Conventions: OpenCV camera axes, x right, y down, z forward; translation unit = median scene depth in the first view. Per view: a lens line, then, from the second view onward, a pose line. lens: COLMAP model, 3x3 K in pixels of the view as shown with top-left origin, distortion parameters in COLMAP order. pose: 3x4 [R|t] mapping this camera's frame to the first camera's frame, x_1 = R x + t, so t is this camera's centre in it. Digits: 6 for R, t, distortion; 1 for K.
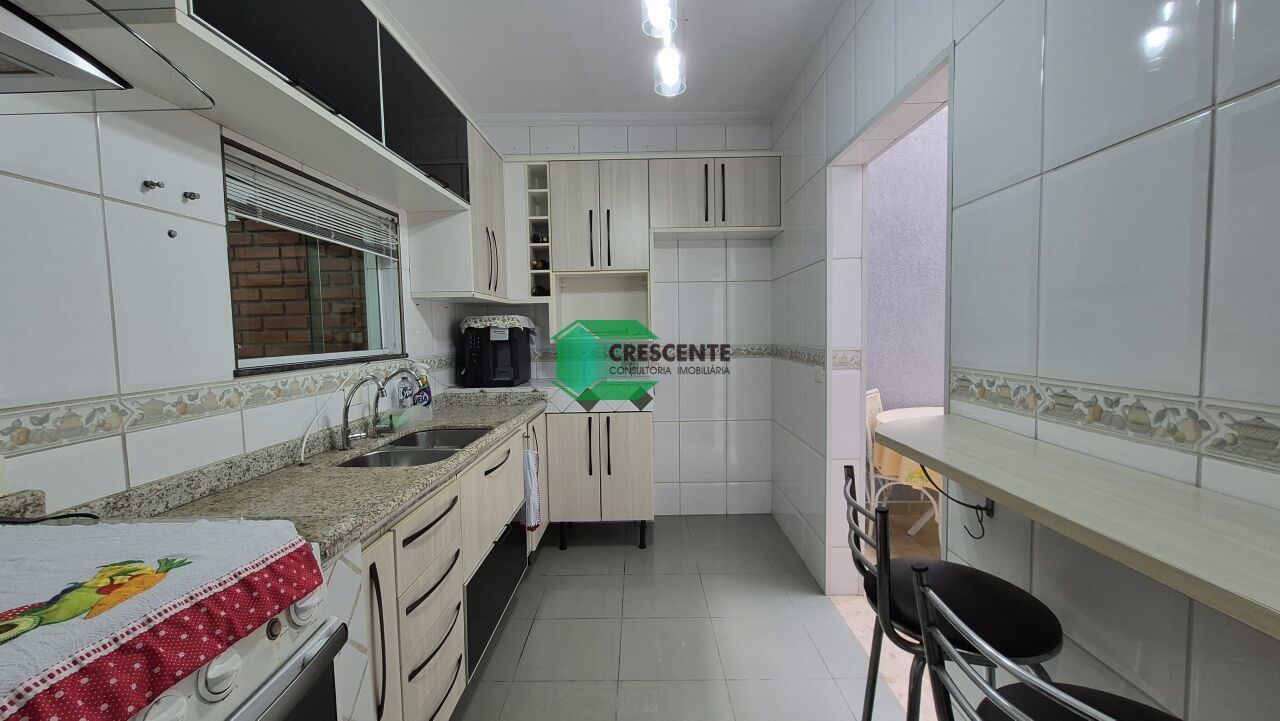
lens RADIAL K [[503.2, 0, 631.6], [0, 503.2, 361.7], [0, 0, 1]] dist [0.000498, -0.000233]
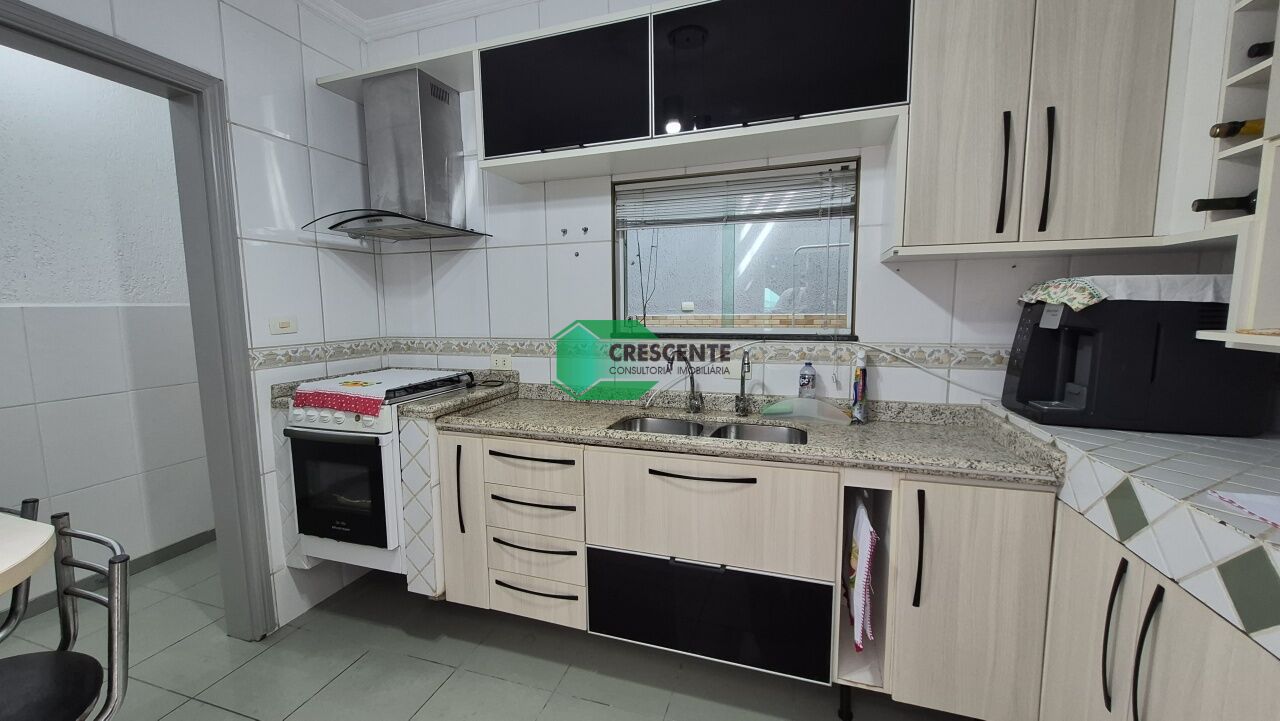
lens RADIAL K [[503.2, 0, 631.6], [0, 503.2, 361.7], [0, 0, 1]] dist [0.000498, -0.000233]
pose [[-0.300763, 0.126341, -0.945293, 0.425845], [-0.046116, 0.988100, 0.146735, -0.079583], [0.952583, 0.087725, -0.291358, 0.942481]]
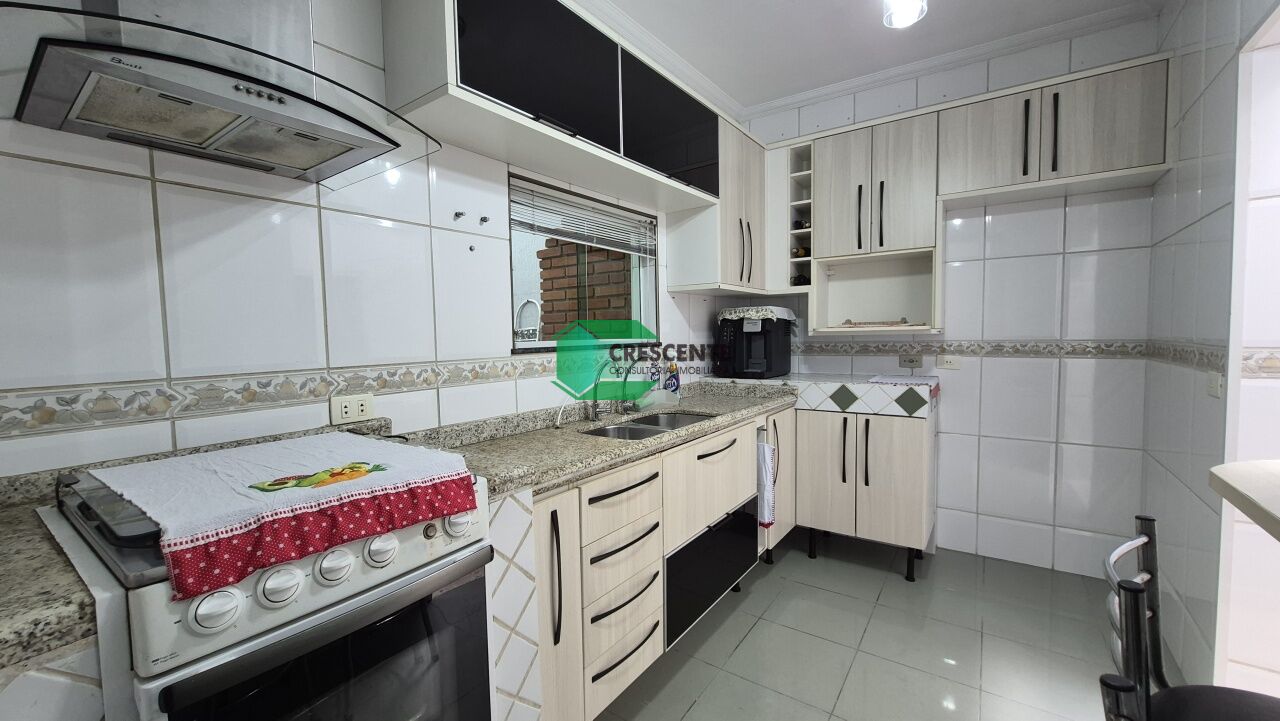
lens RADIAL K [[503.2, 0, 631.6], [0, 503.2, 361.7], [0, 0, 1]] dist [0.000498, -0.000233]
pose [[0.822944, 0.035388, -0.567019, 0.134057], [-0.033149, 0.999349, 0.014260, 0.013052], [0.567154, 0.007061, 0.823581, 0.058140]]
